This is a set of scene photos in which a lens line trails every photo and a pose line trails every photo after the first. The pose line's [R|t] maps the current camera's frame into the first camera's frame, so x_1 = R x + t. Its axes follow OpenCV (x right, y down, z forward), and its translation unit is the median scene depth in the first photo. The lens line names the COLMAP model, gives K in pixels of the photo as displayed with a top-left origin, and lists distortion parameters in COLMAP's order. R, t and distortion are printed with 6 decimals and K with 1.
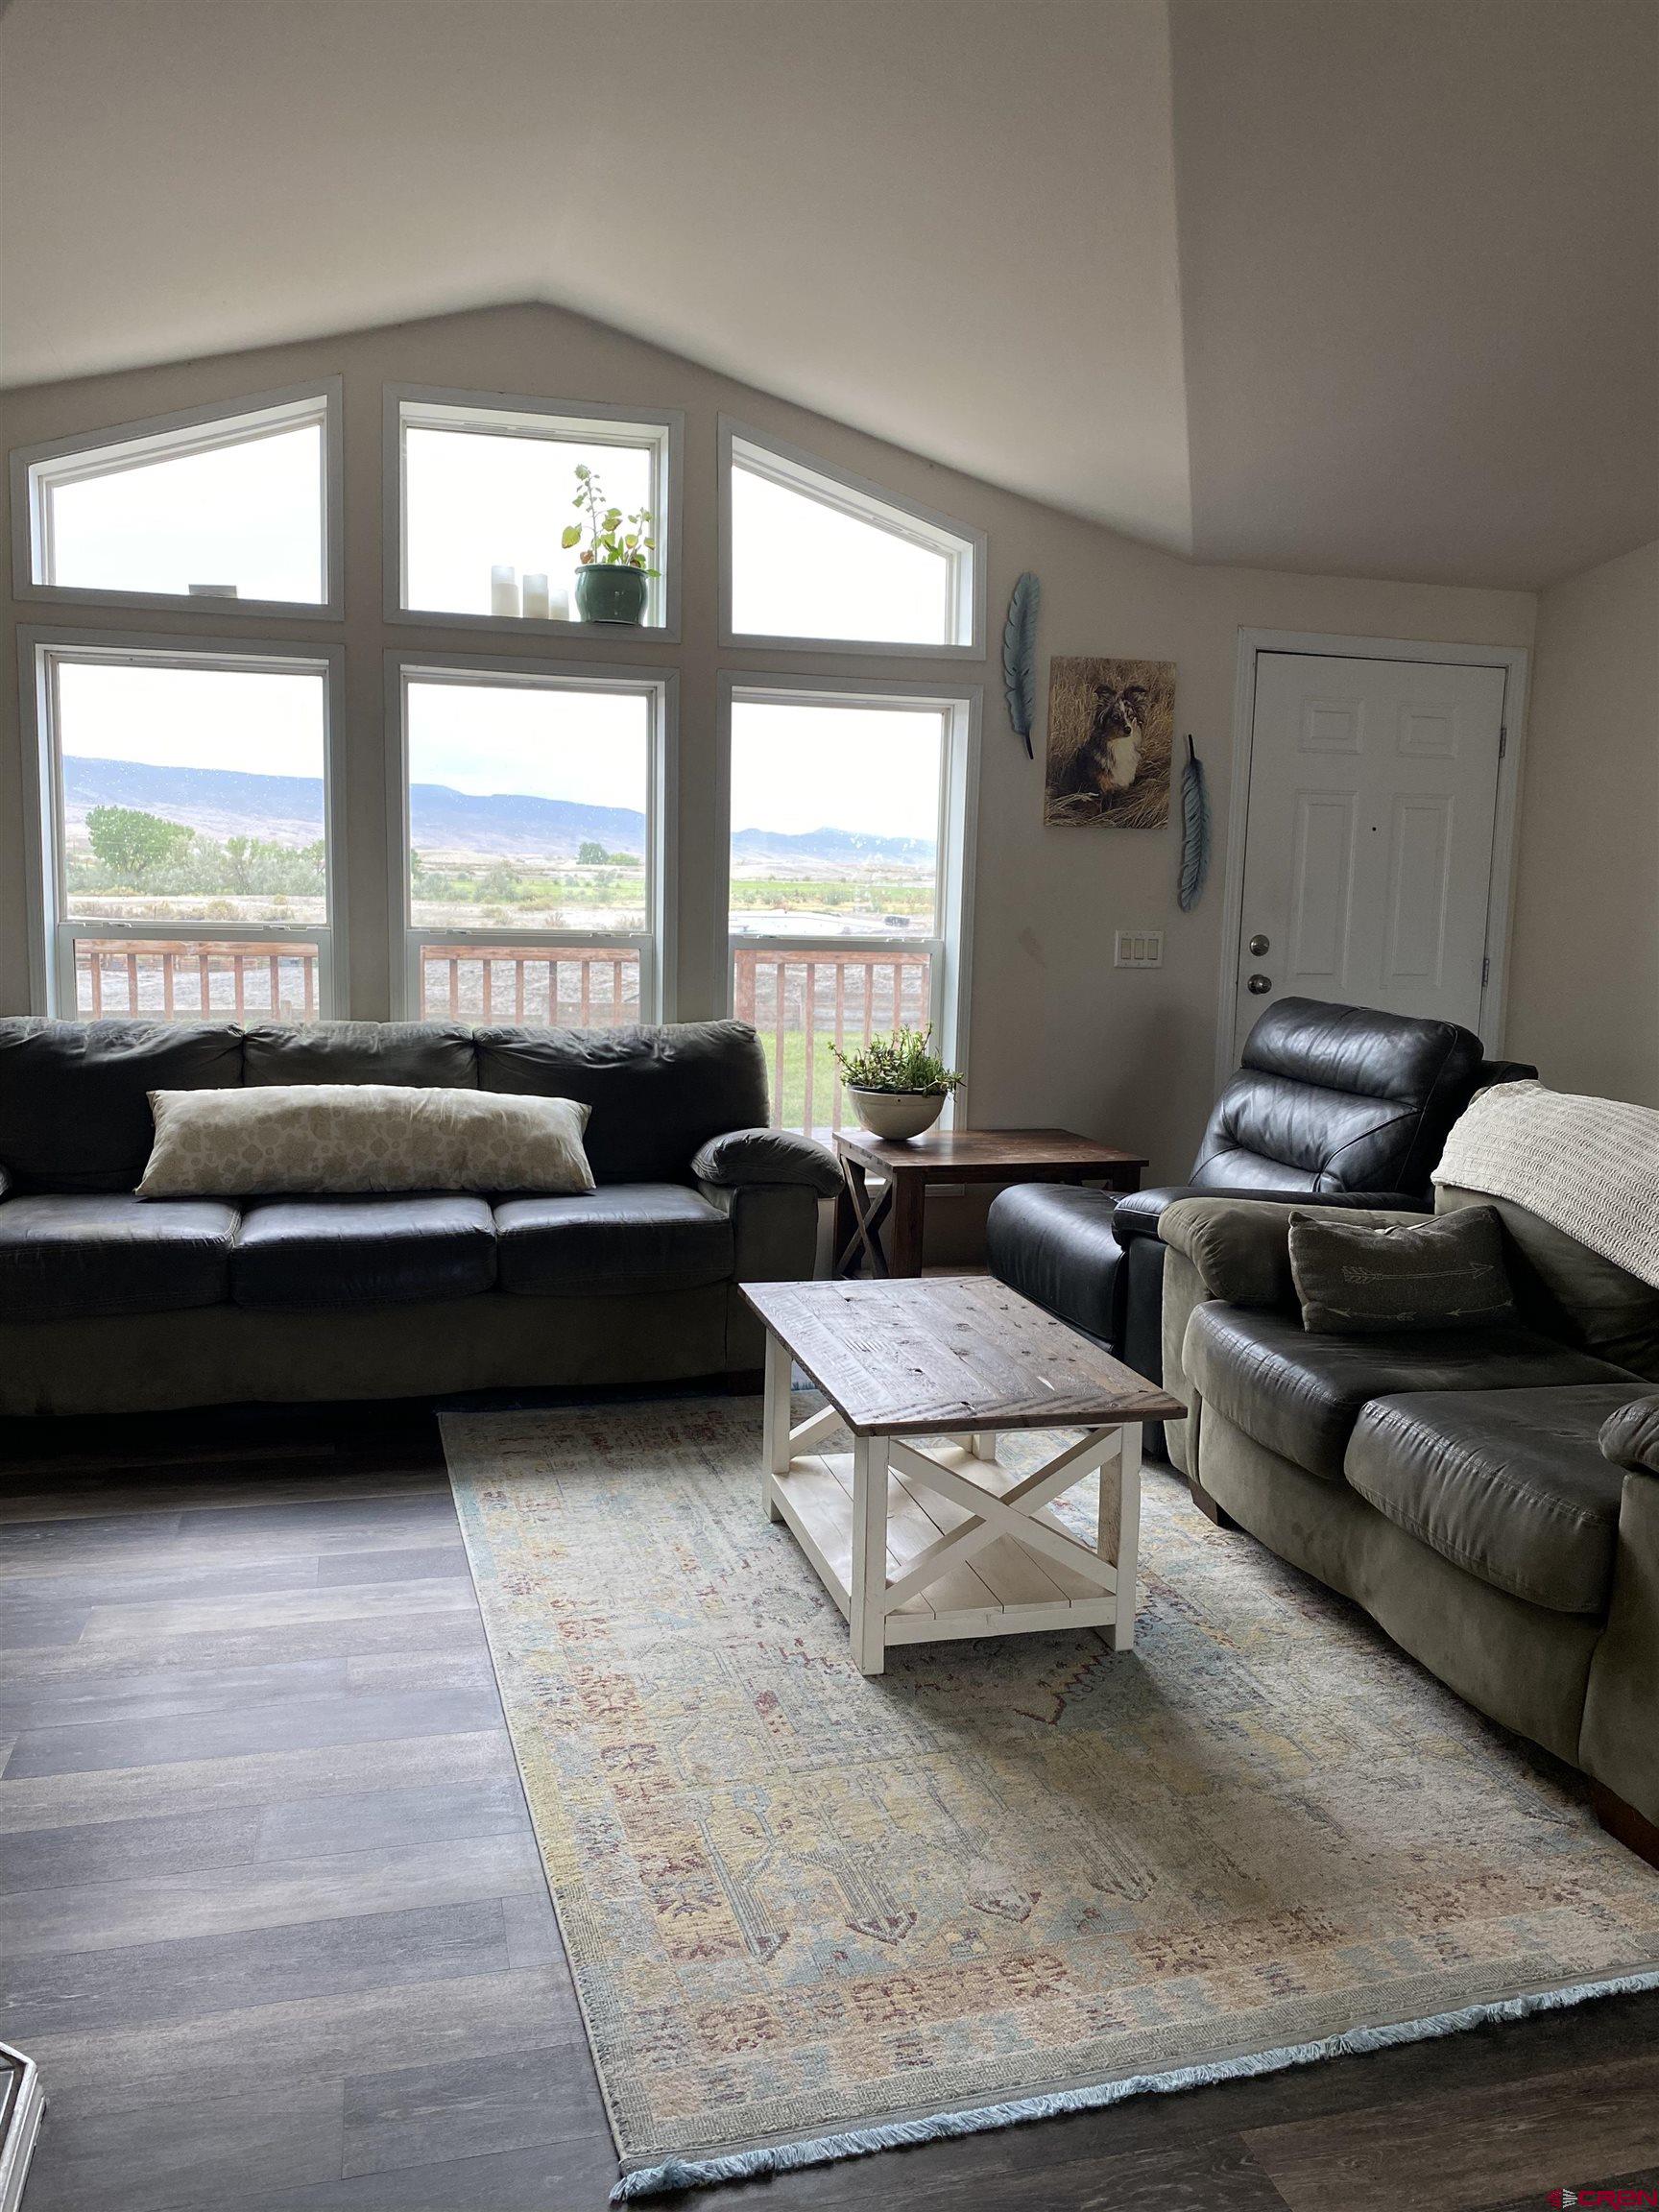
lens RADIAL K [[1672.0, 0, 829.5], [0, 1672.0, 1106.0], [0, 0, 1]] dist [0.010773, 0.000408]
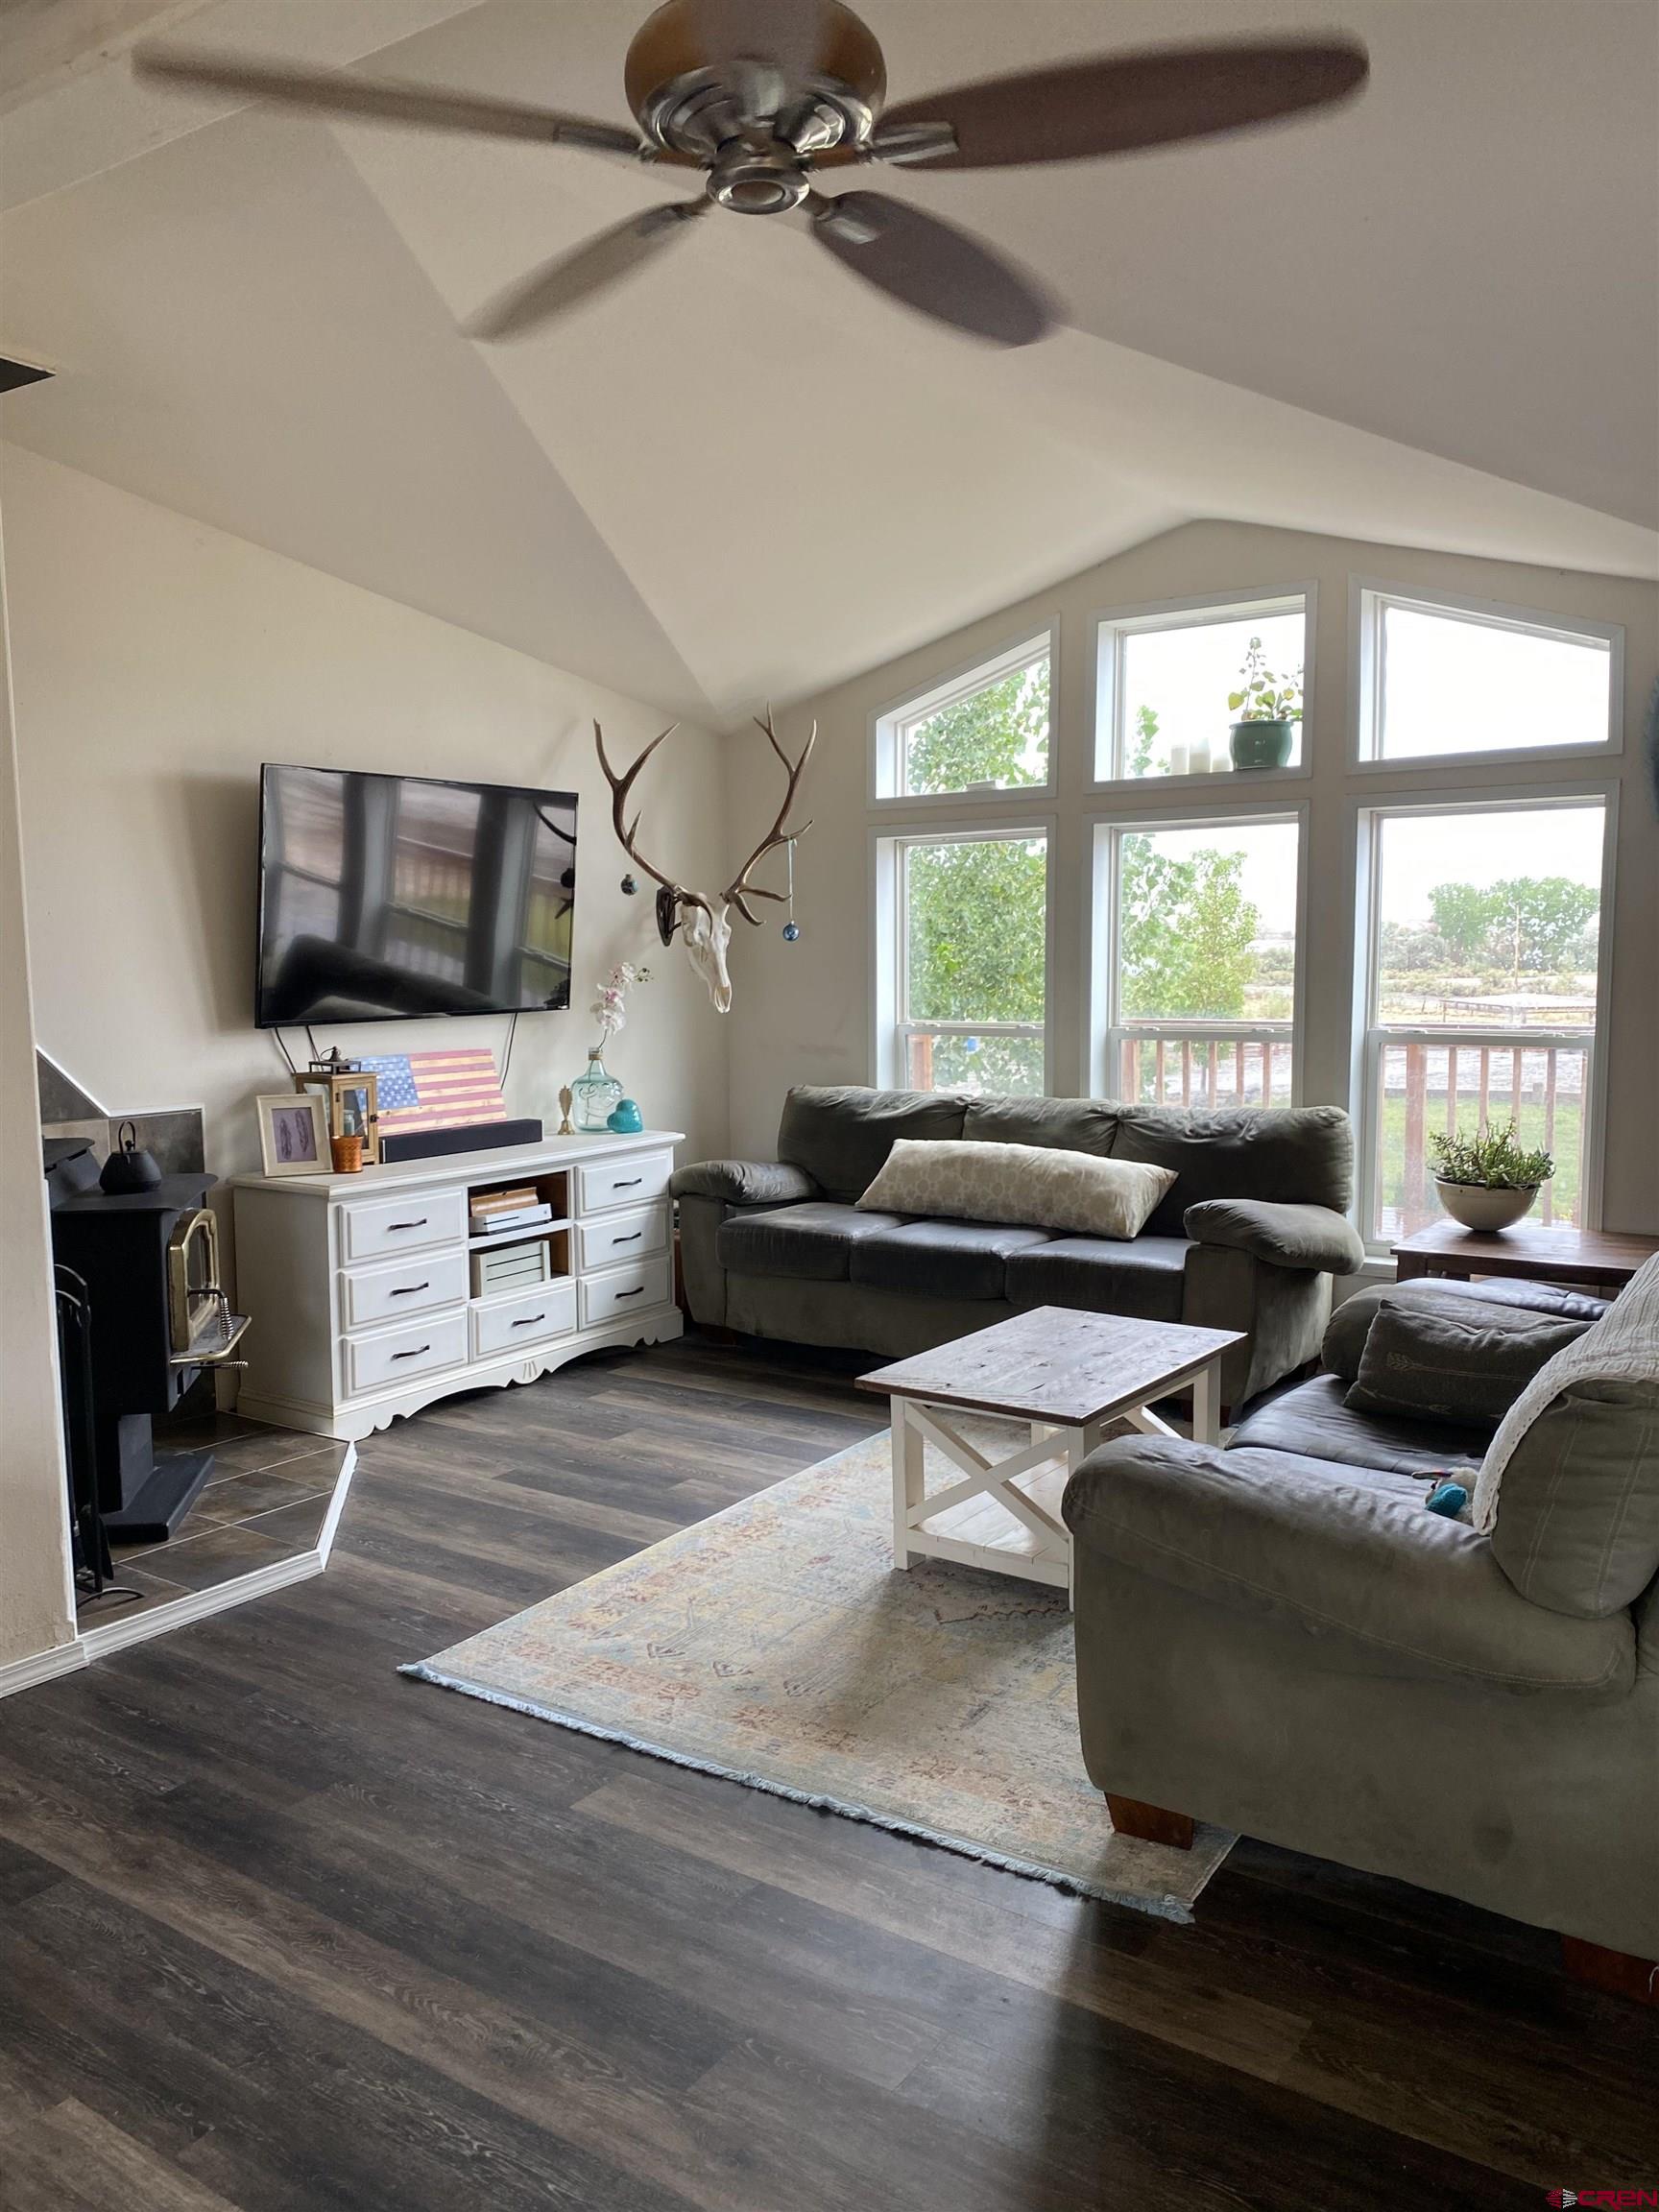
lens RADIAL K [[1690.3, 0, 829.5], [0, 1690.3, 1106.0], [0, 0, 1]] dist [0.149968, -0.219170]
pose [[0.641053, 0.038397, -0.766535, 0.681221], [-0.074166, 0.997173, -0.012075, -0.015638], [0.763905, 0.064592, 0.642089, 0.008580]]
